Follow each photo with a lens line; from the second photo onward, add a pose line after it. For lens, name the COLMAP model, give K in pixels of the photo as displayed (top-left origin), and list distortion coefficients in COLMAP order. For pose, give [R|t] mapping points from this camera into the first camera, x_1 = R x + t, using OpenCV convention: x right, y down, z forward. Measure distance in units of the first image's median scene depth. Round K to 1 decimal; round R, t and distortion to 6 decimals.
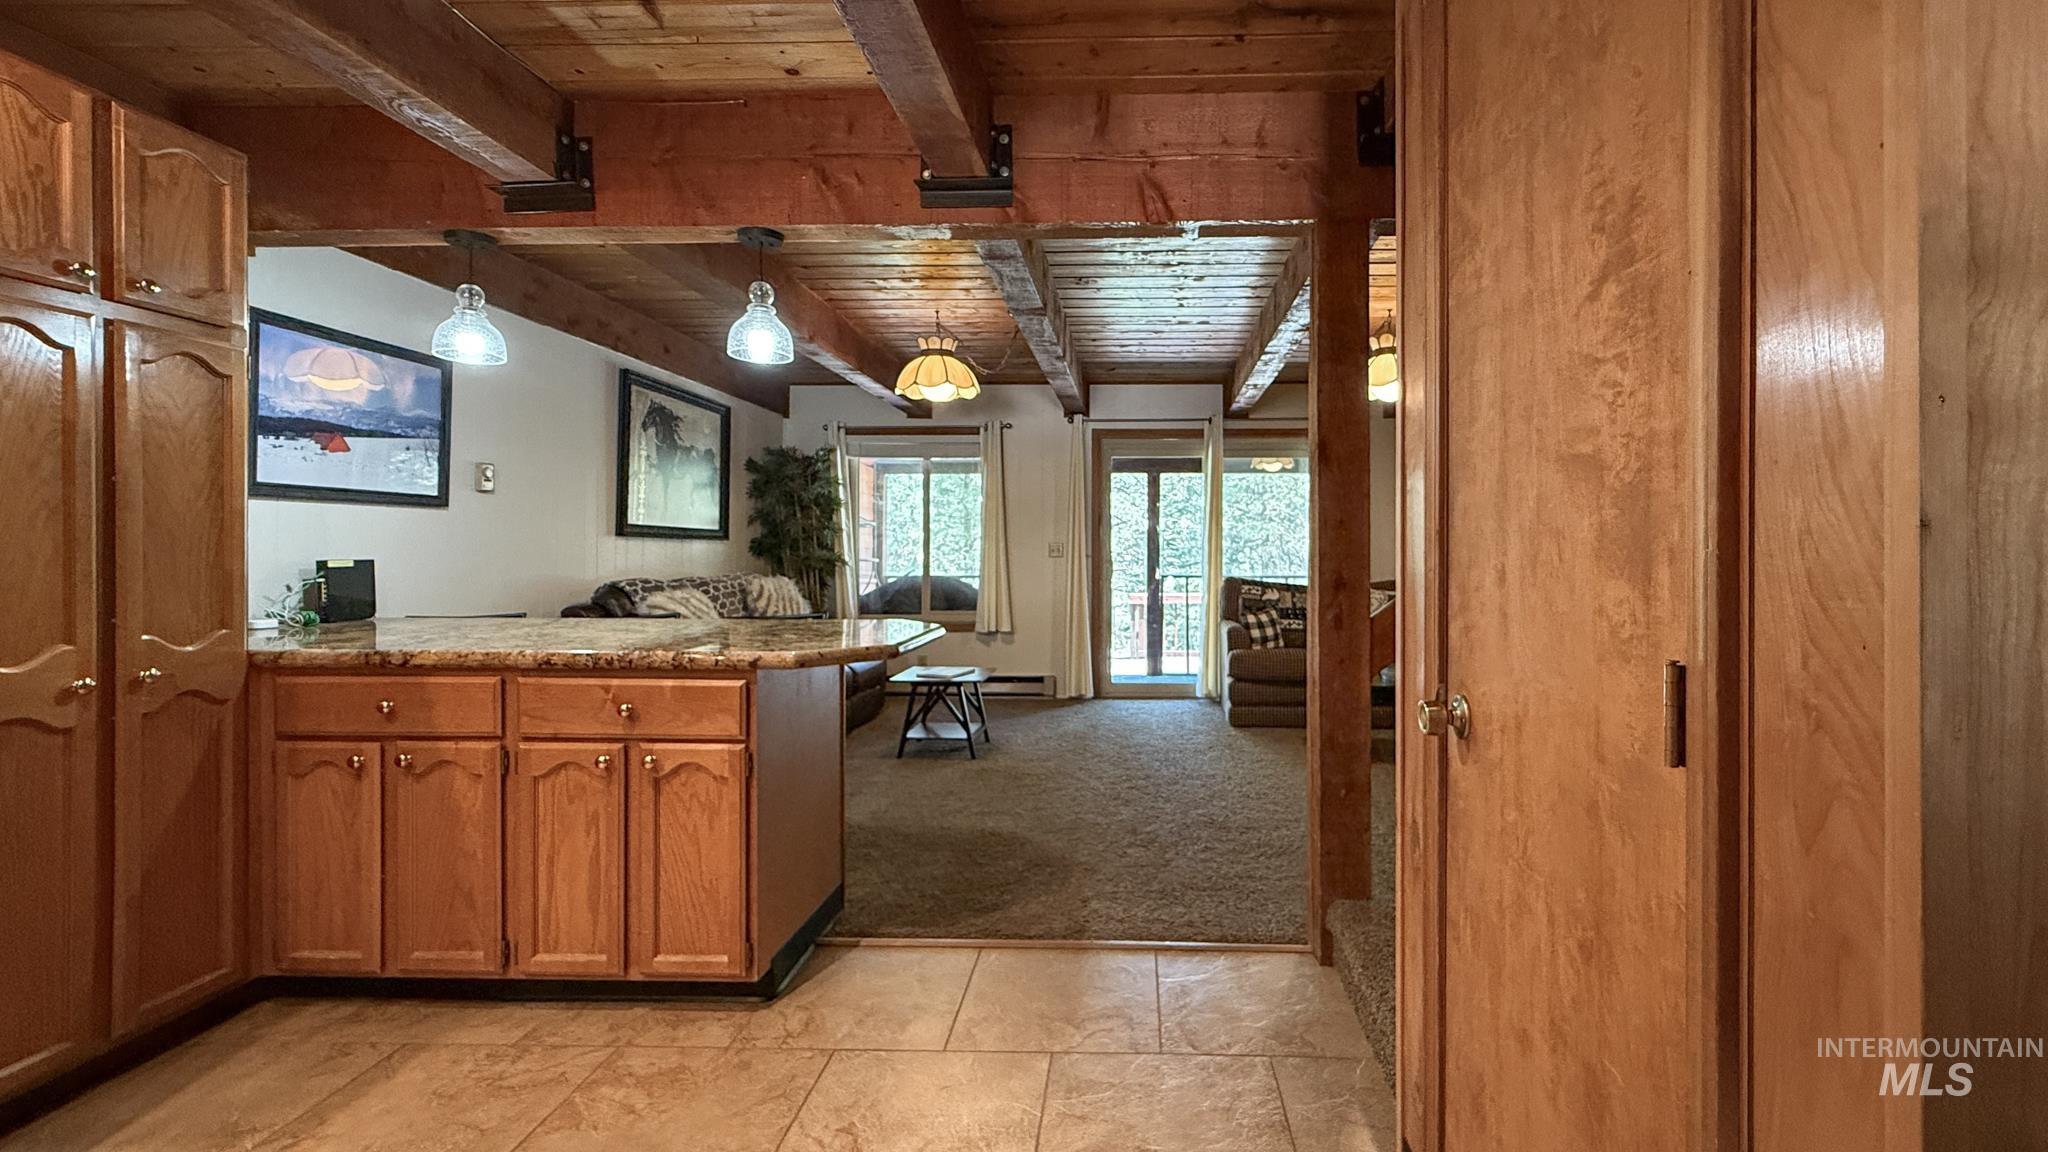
lens RADIAL K [[816.8, 0, 1110.2], [0, 816.8, 562.3], [0, 0, 1]] dist [0.000302, 0.000258]
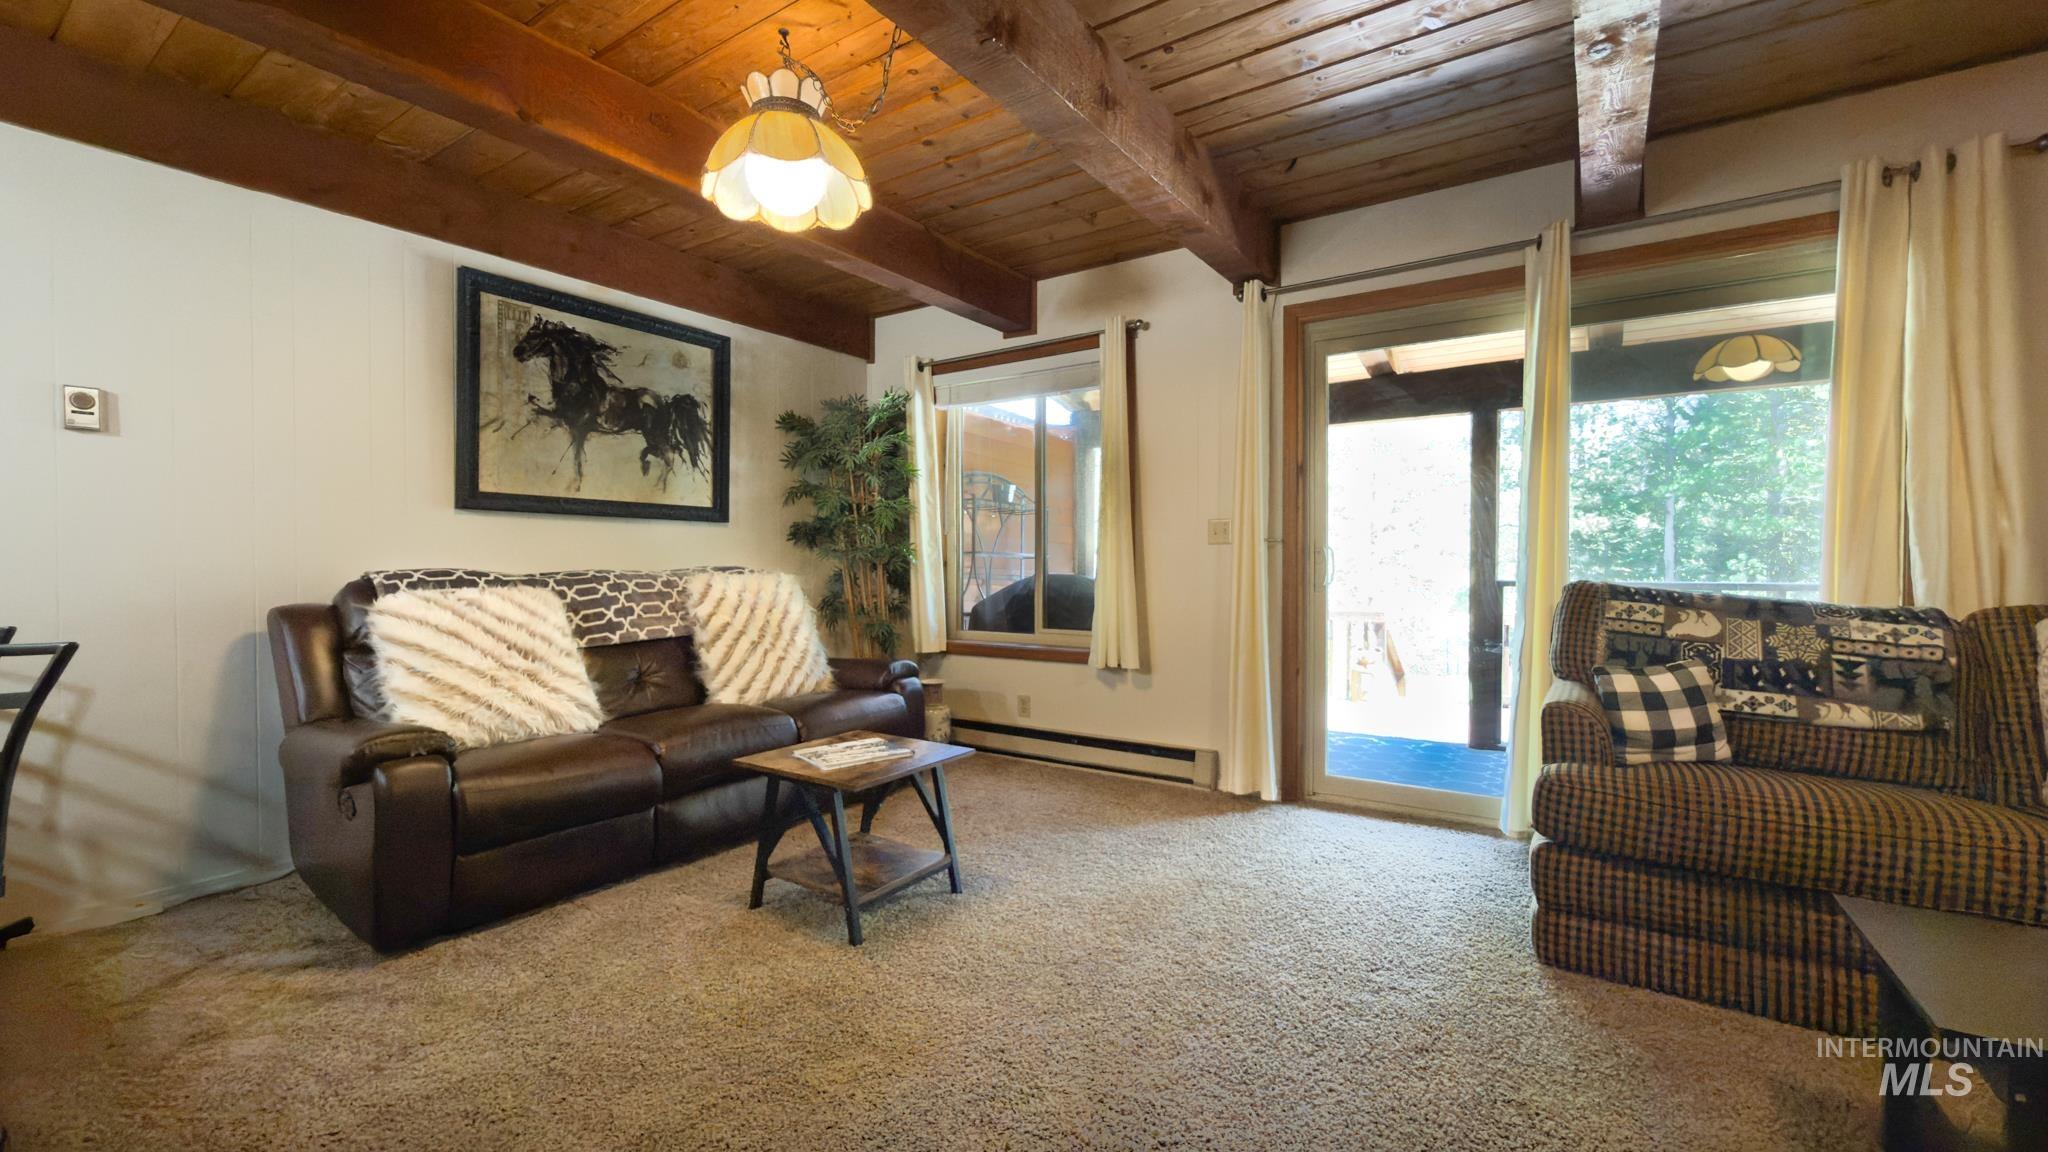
lens RADIAL K [[816.8, 0, 1020.6], [0, 816.8, 572.5], [0, 0, 1]] dist [0.000302, 0.000258]
pose [[0.845545, 0.004801, -0.533883, 0.348469], [-0.002398, 0.999984, 0.005195, 0.033433], [0.533899, -0.003112, 0.845542, 1.278694]]
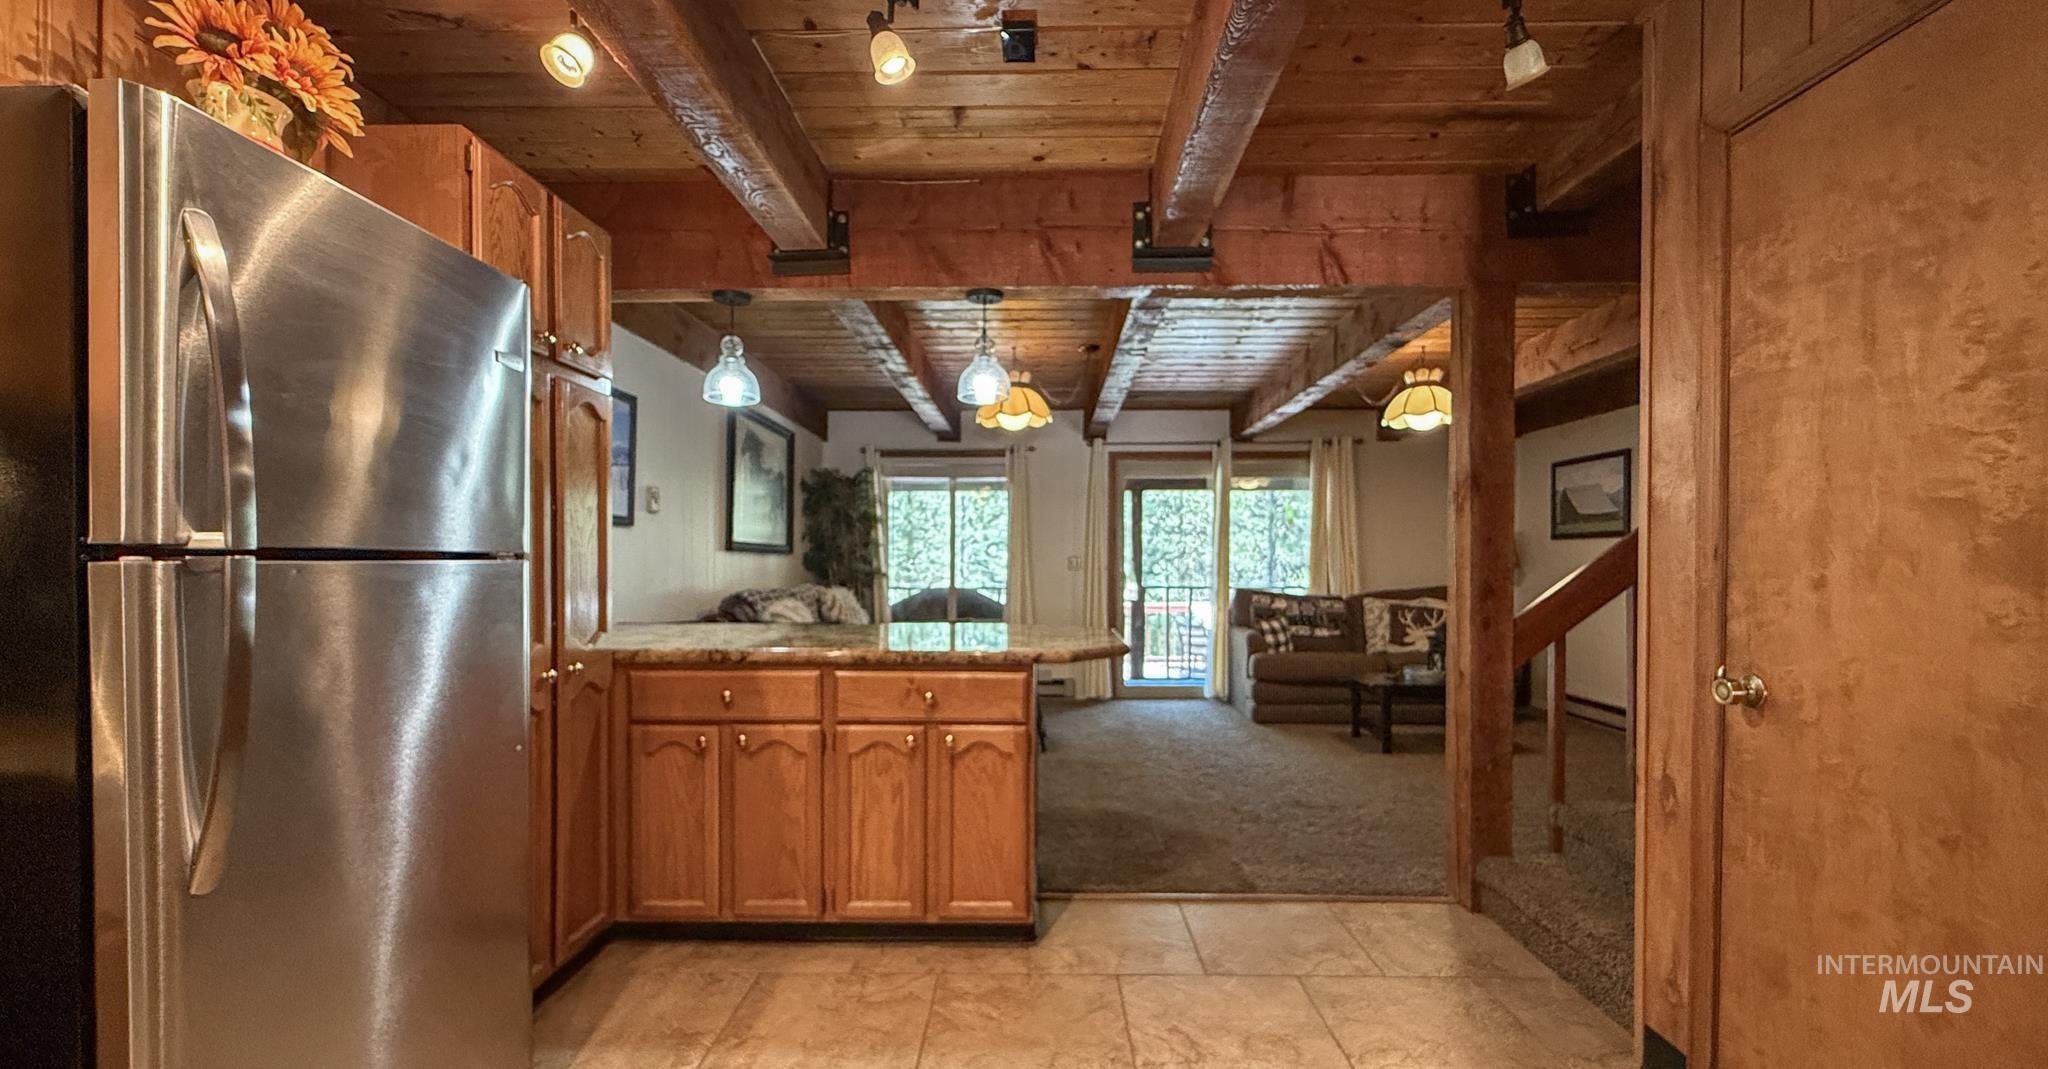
lens RADIAL K [[787.7, 0, 1032.7], [0, 787.7, 583.4], [0, 0, 1]] dist [-0.000658, 0.000396]
pose [[0.999945, -0.001878, 0.010344, -0.385006], [0.001757, 0.999930, 0.011689, -0.000658], [-0.010365, -0.011671, 0.999878, -0.133781]]
